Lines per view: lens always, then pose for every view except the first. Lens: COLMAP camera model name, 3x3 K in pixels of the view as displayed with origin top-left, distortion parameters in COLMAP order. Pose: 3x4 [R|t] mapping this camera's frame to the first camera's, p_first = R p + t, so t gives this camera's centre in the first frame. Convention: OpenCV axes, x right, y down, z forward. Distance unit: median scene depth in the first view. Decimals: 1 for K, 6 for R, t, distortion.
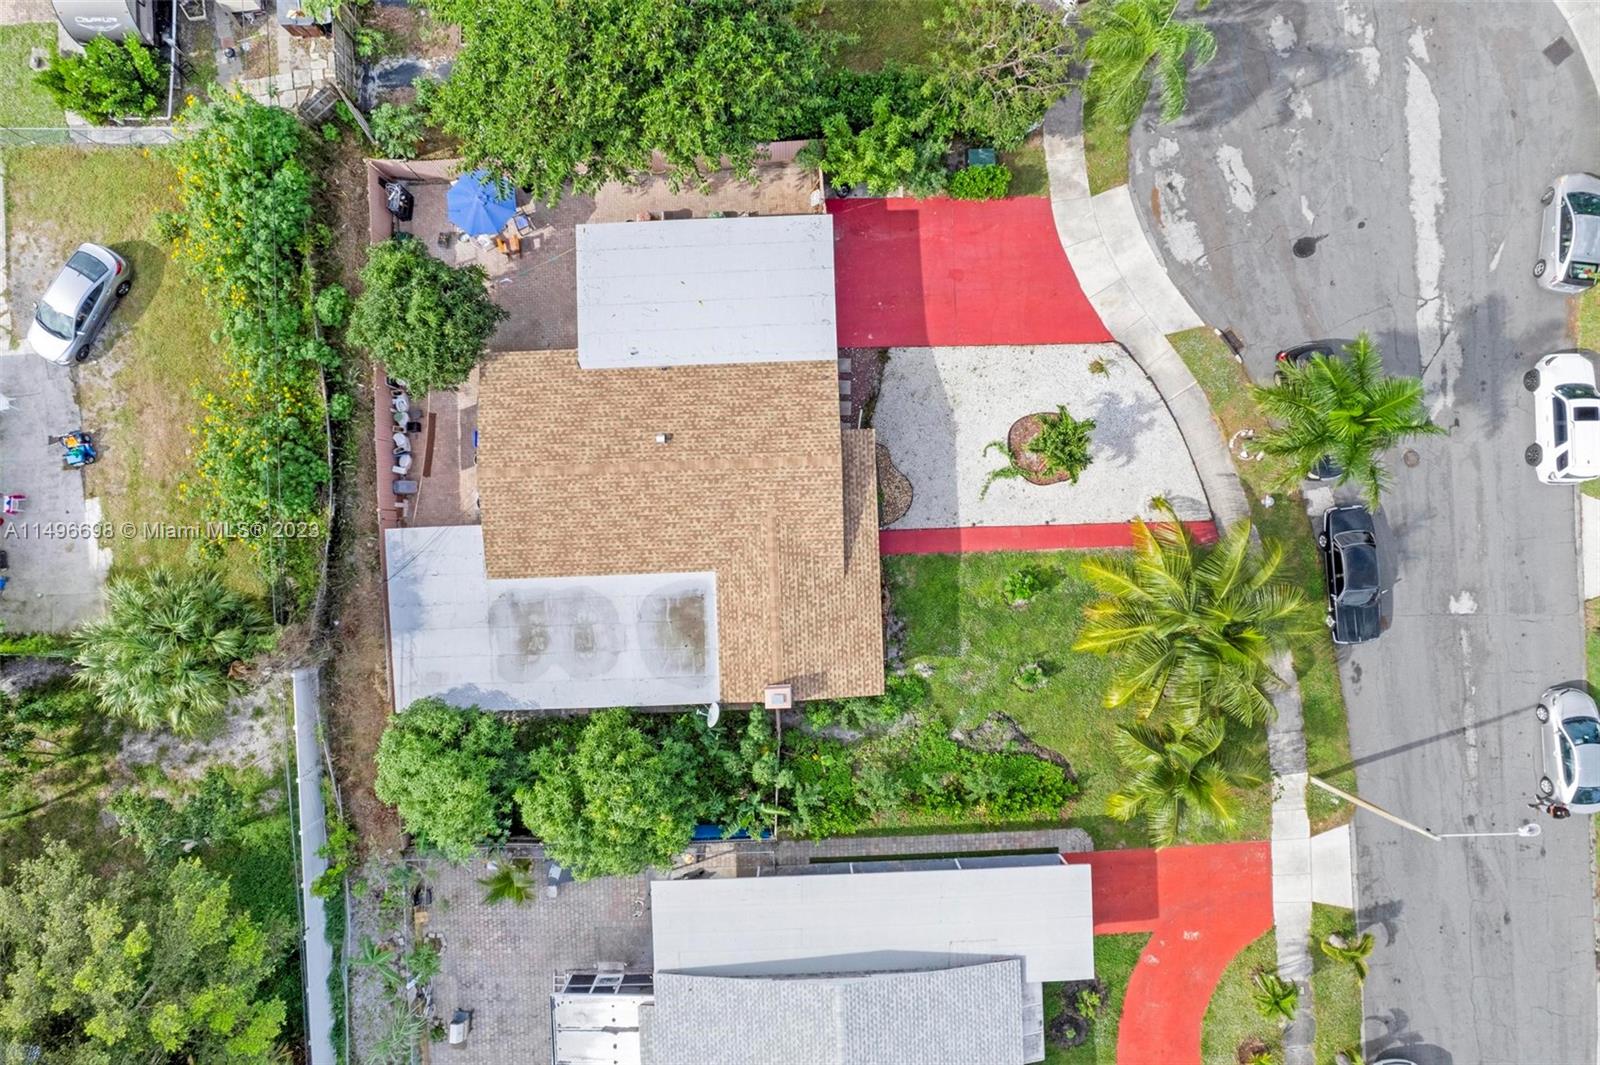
lens RADIAL K [[1020.8, 0, 808.2], [0, 1020.8, 530.0], [0, 0, 1]] dist [-0.037177, 0.022158]
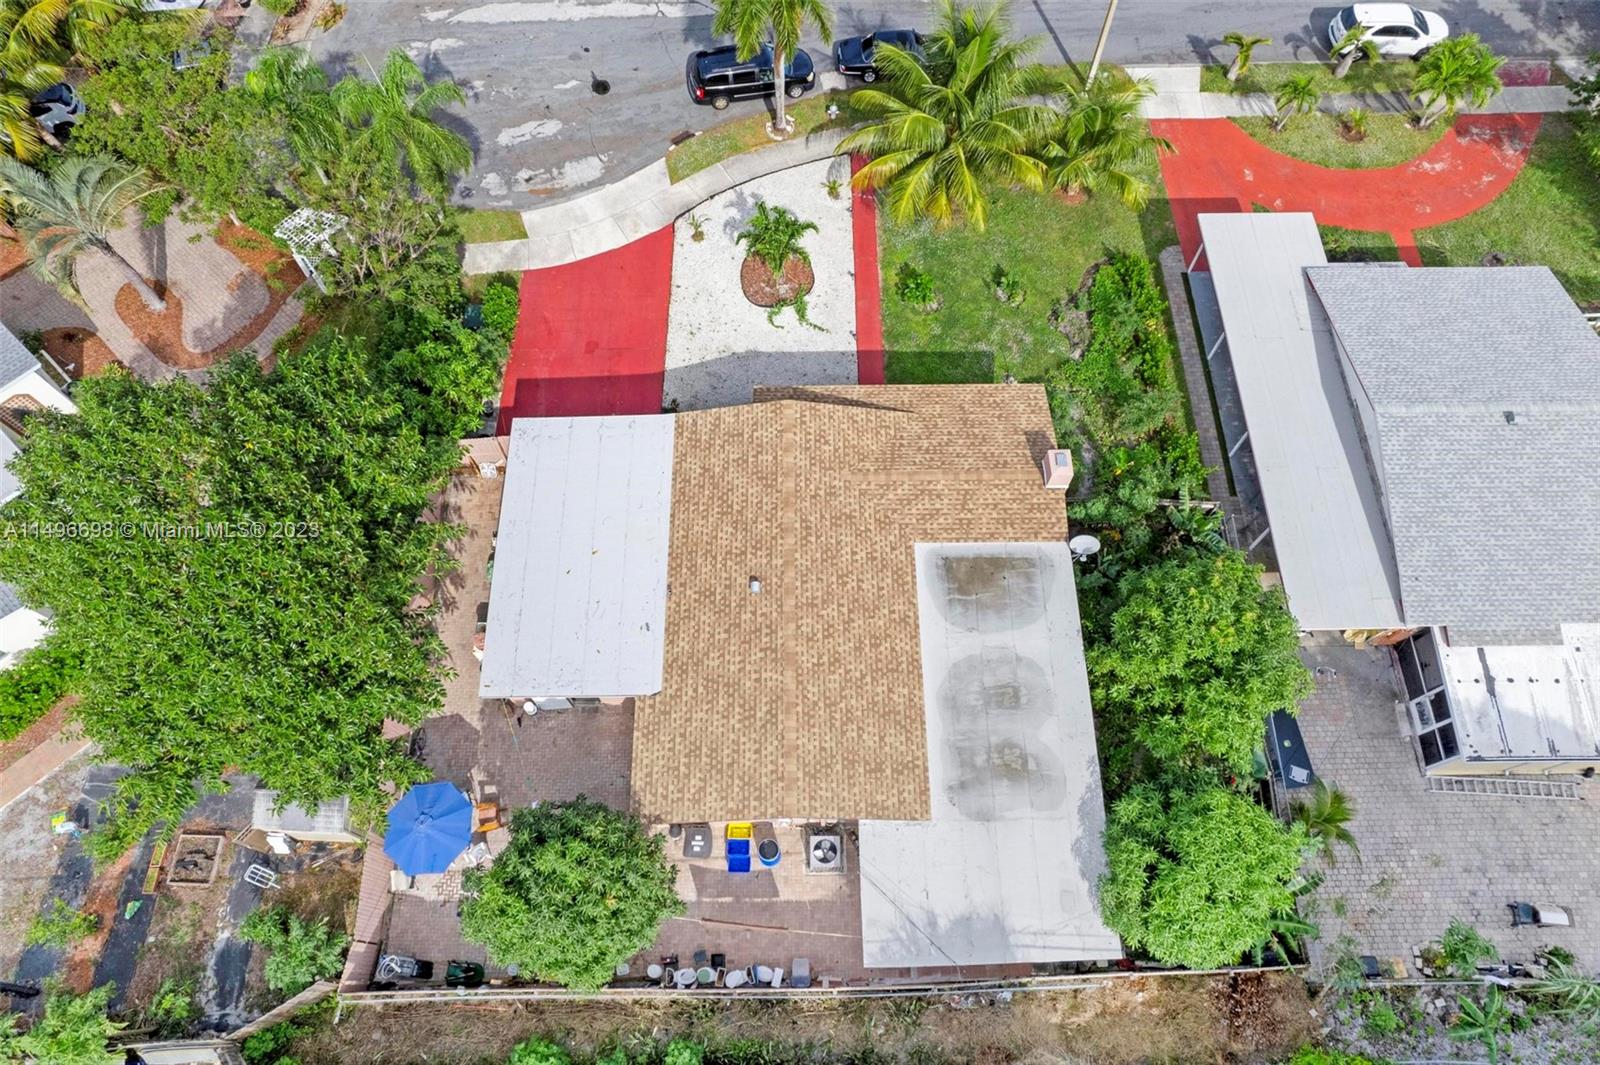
lens RADIAL K [[1020.8, 0, 798.4], [0, 1020.8, 530.8], [0, 0, 1]] dist [-0.037177, 0.022158]
pose [[0.025814, -0.904410, 0.425883, -0.412742], [0.999664, 0.022355, -0.013118, -0.041035], [0.002343, 0.426079, 0.904683, 0.214894]]
